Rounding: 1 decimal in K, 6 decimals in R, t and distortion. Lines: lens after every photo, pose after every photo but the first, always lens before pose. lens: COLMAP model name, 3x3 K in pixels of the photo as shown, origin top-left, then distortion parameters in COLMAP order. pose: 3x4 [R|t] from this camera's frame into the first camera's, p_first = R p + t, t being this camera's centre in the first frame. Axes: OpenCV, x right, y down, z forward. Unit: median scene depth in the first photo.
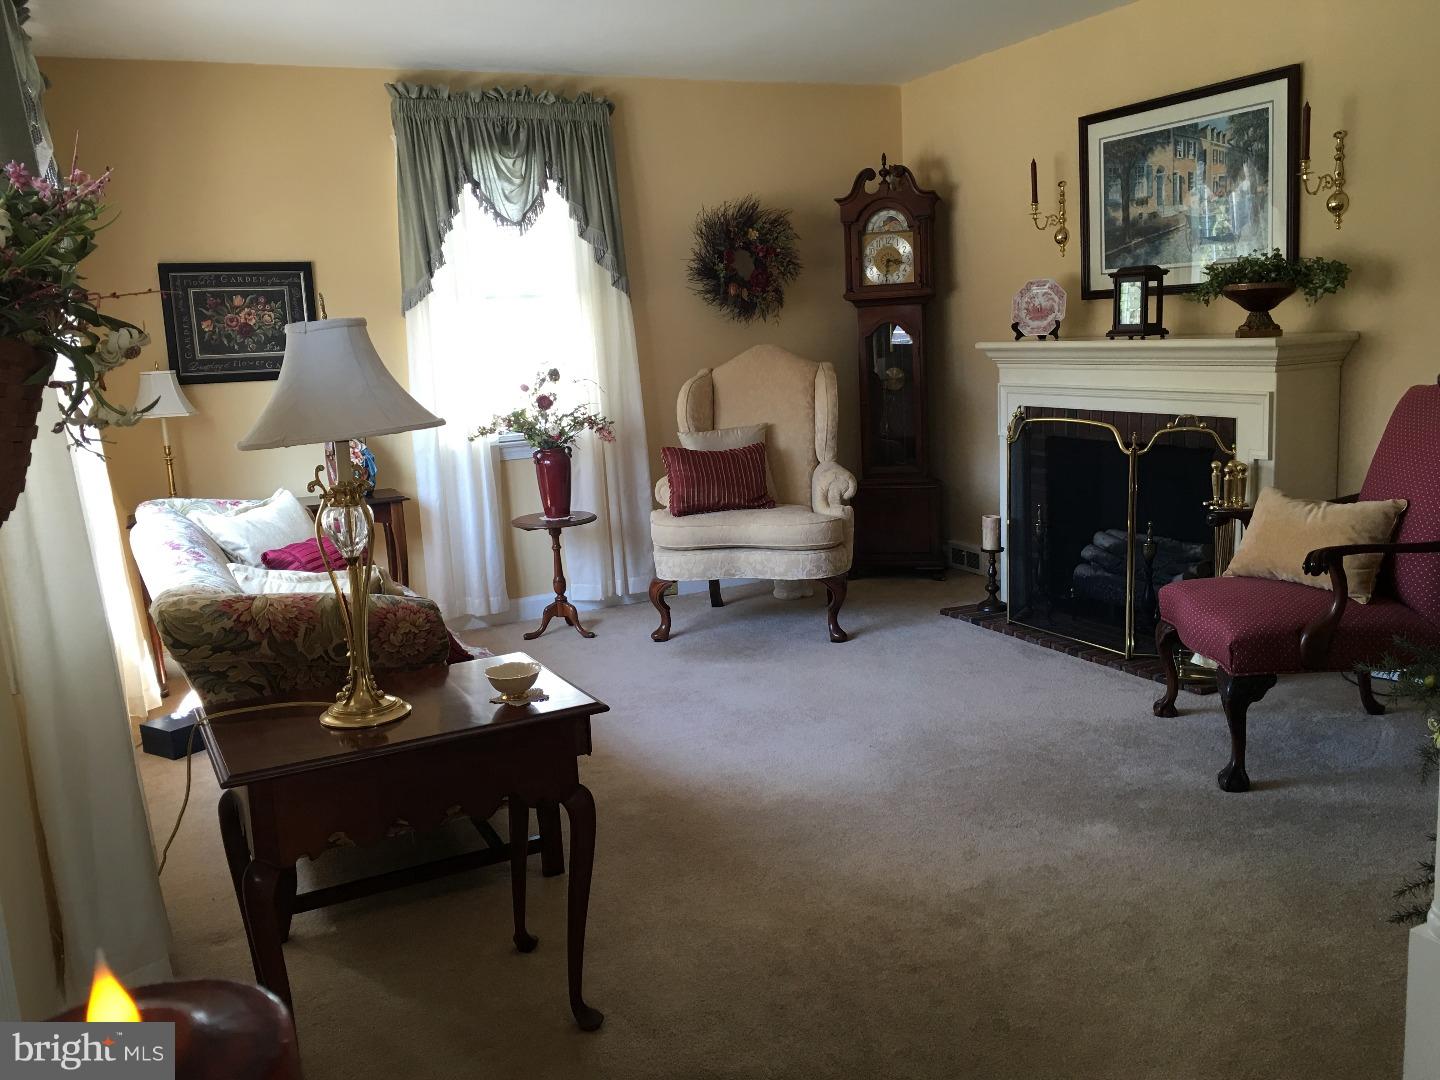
lens RADIAL K [[1296.9, 0, 720.6], [0, 1296.9, 541.7], [0, 0, 1]] dist [0.097099, -0.013838]
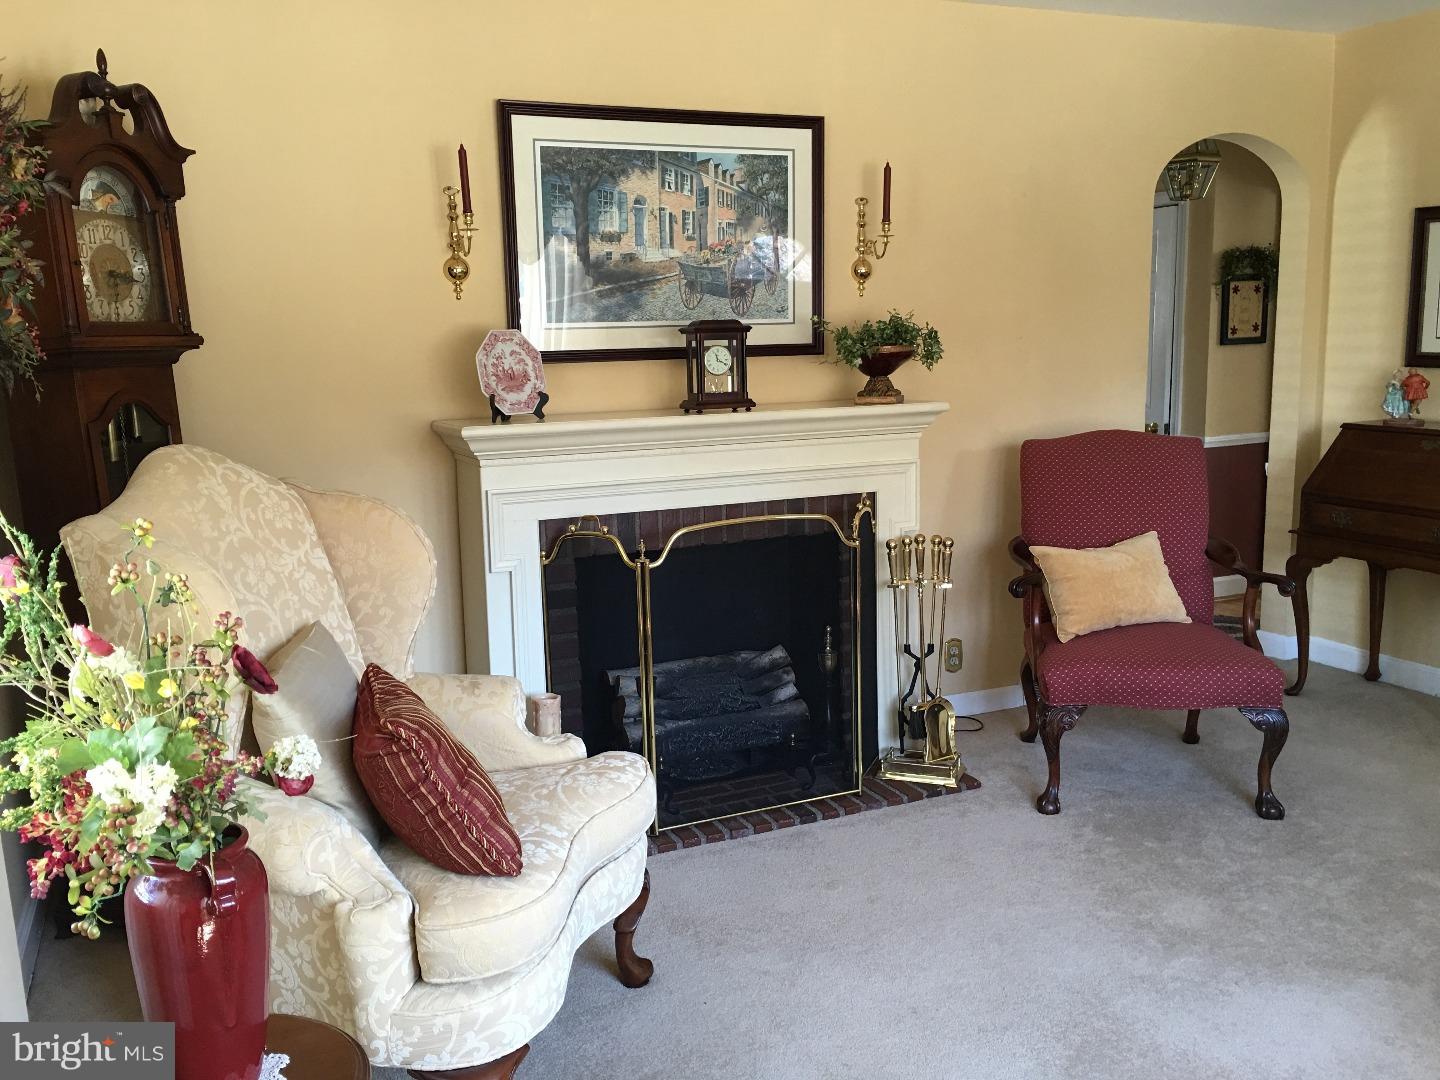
lens RADIAL K [[1296.9, 0, 720.4], [0, 1296.9, 540.2], [0, 0, 1]] dist [0.097099, -0.013838]
pose [[0.018595, -0.099291, 0.994885, -0.458679], [0.199504, 0.975415, 0.093619, -0.151013], [-0.979721, 0.196743, 0.037947, 0.977458]]
